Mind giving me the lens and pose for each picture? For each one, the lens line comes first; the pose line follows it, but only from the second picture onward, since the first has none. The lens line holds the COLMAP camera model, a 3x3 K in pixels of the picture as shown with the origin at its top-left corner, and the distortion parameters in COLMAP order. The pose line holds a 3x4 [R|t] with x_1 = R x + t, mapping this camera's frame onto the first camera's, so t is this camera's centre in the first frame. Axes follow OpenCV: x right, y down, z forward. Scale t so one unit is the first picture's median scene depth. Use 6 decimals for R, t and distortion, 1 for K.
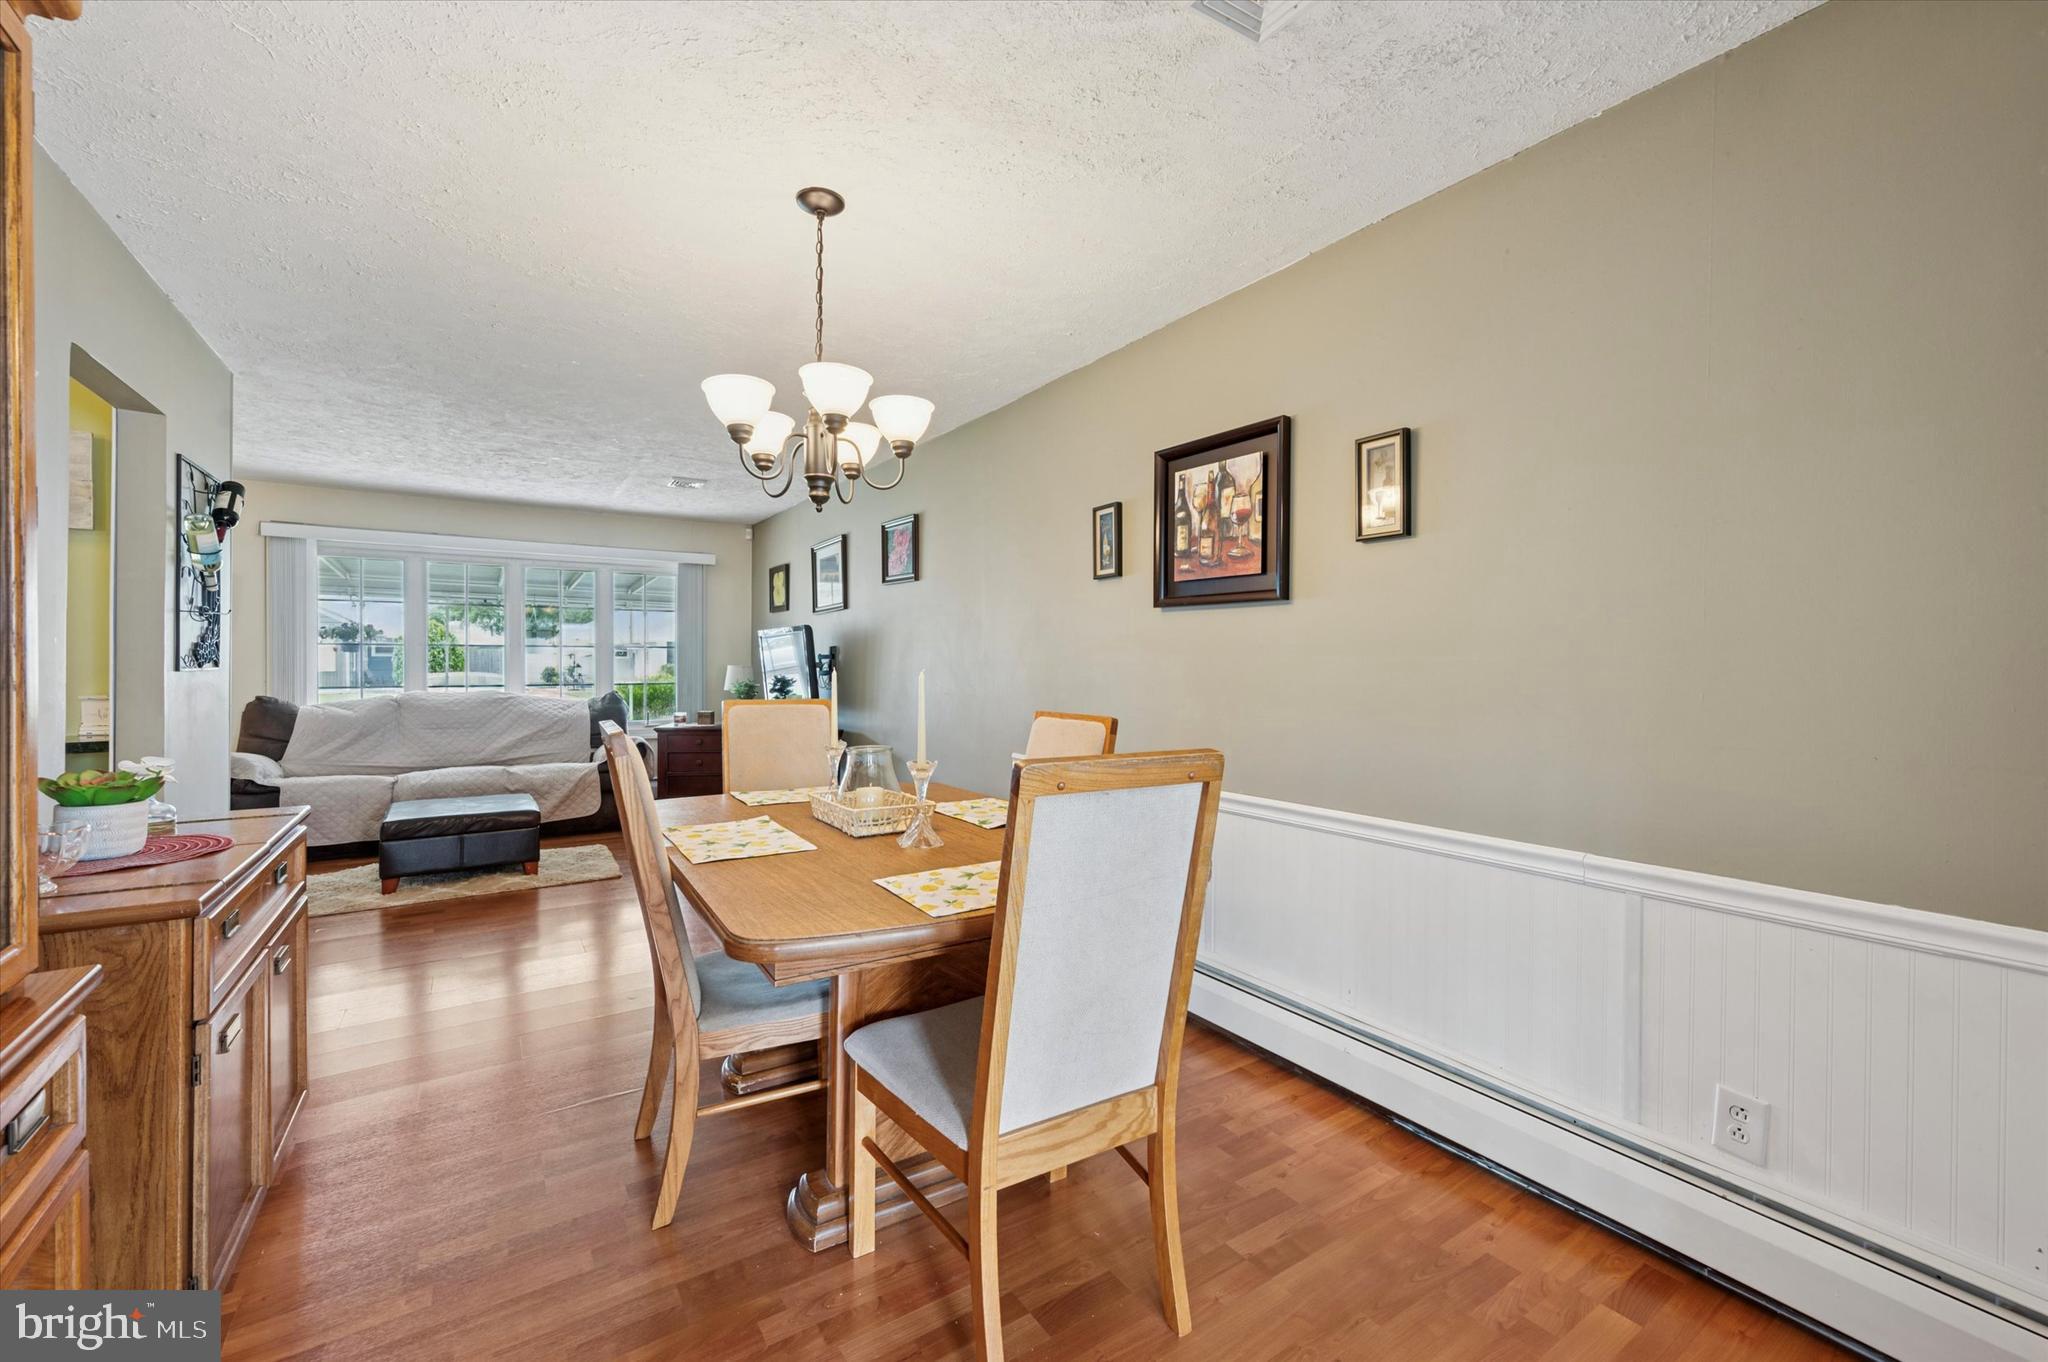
lens RADIAL K [[806.9, 0, 1023.2], [0, 806.9, 669.6], [0, 0, 1]] dist [-0.008725, 0.000117]
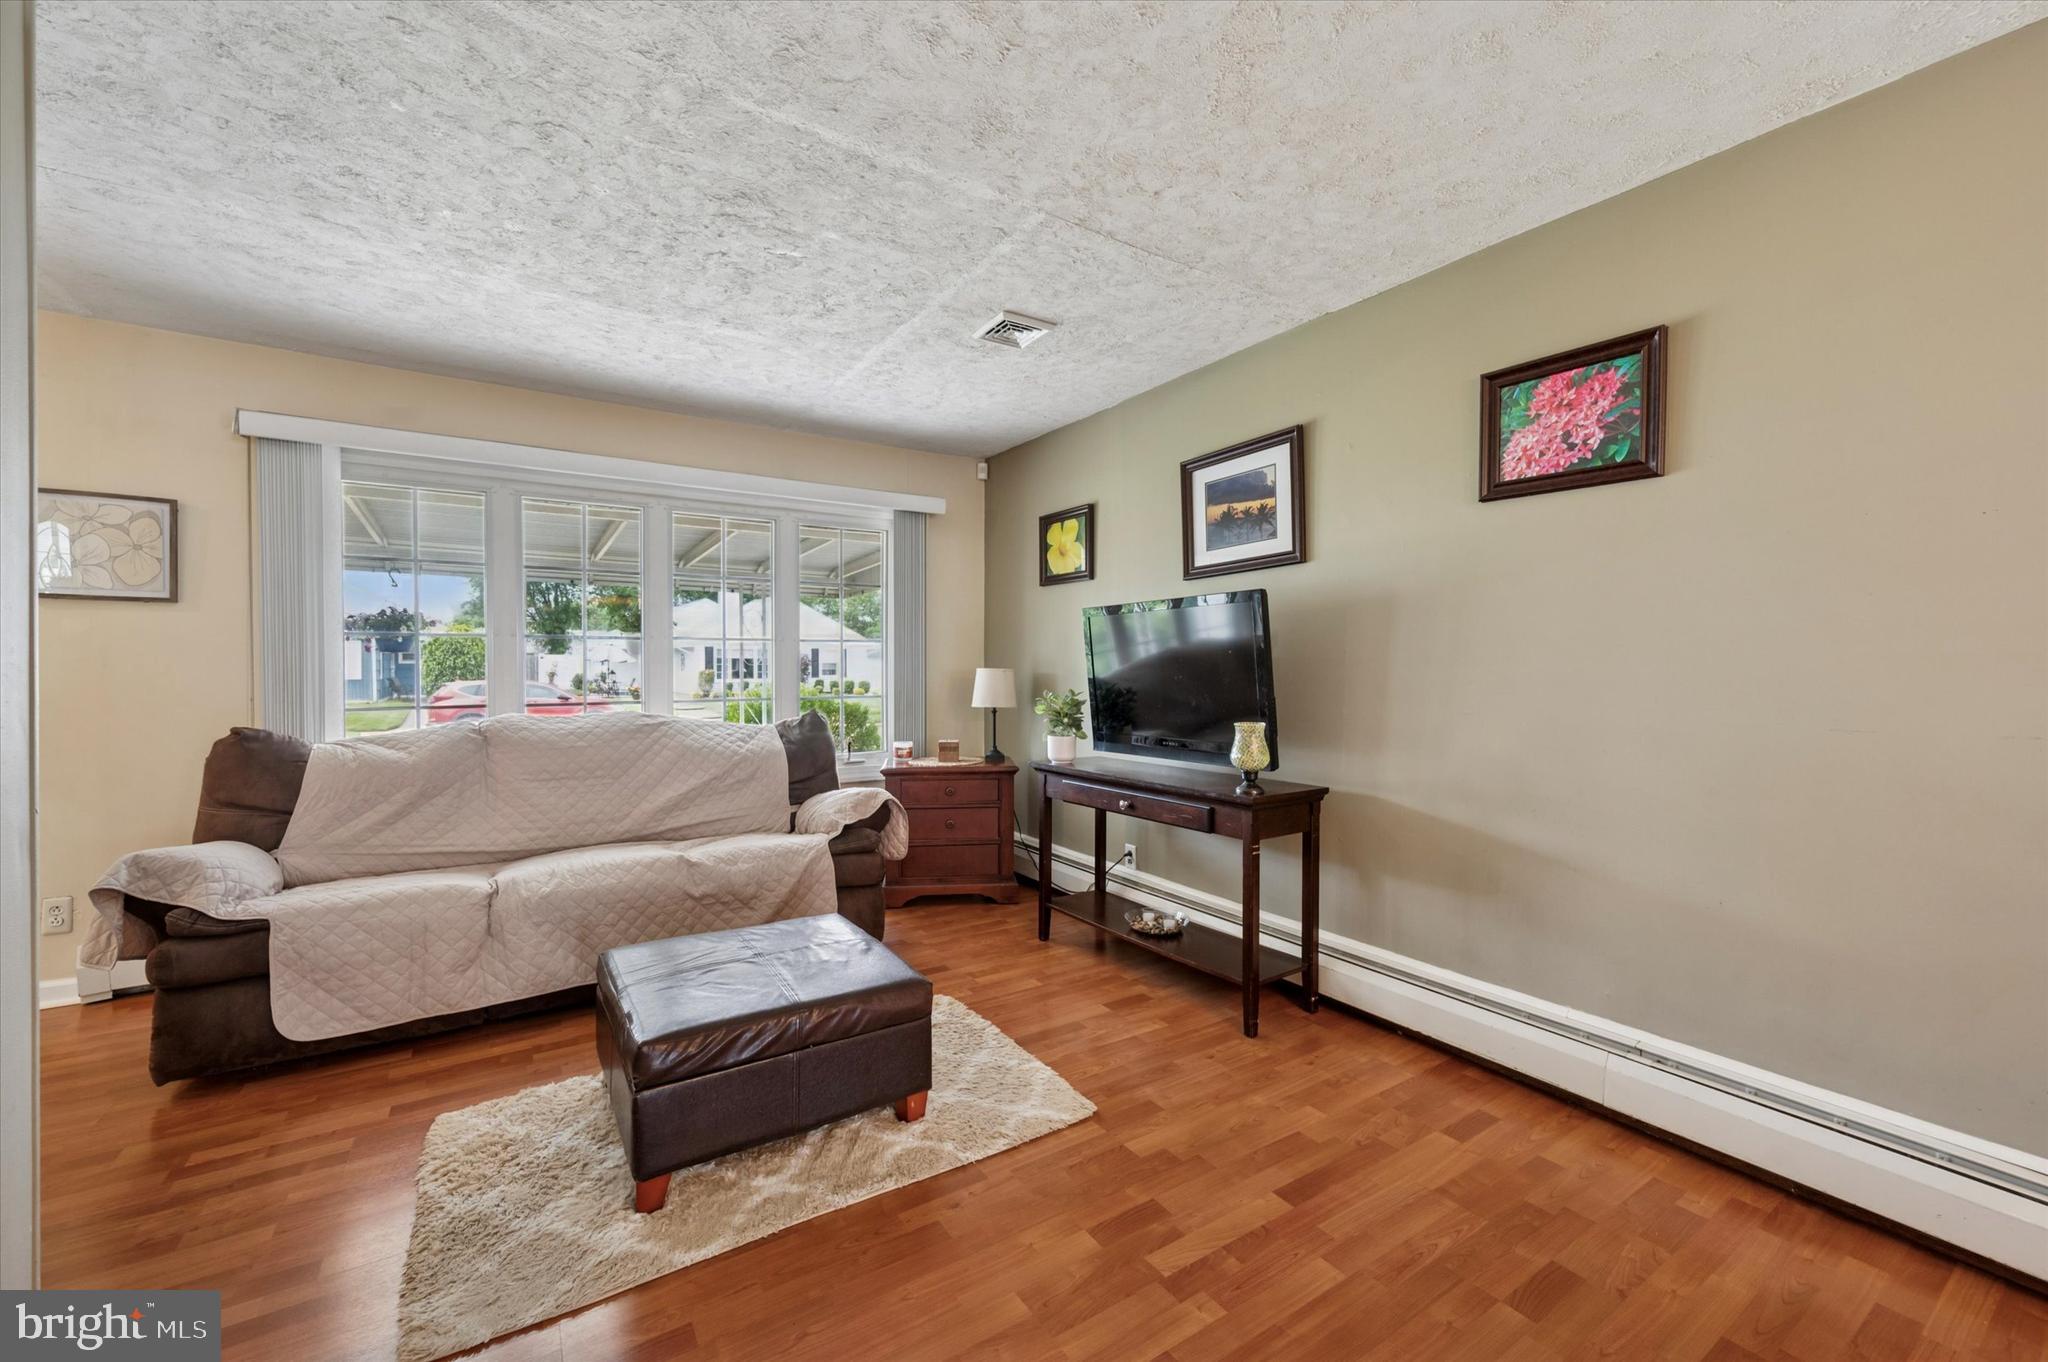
lens RADIAL K [[806.9, 0, 1031.7], [0, 806.9, 678.7], [0, 0, 1]] dist [-0.008725, 0.000117]
pose [[0.999921, -0.004685, -0.011667, -0.383625], [0.004754, 0.999971, 0.005943, -0.000783], [0.011639, -0.005998, 0.999914, 0.434641]]
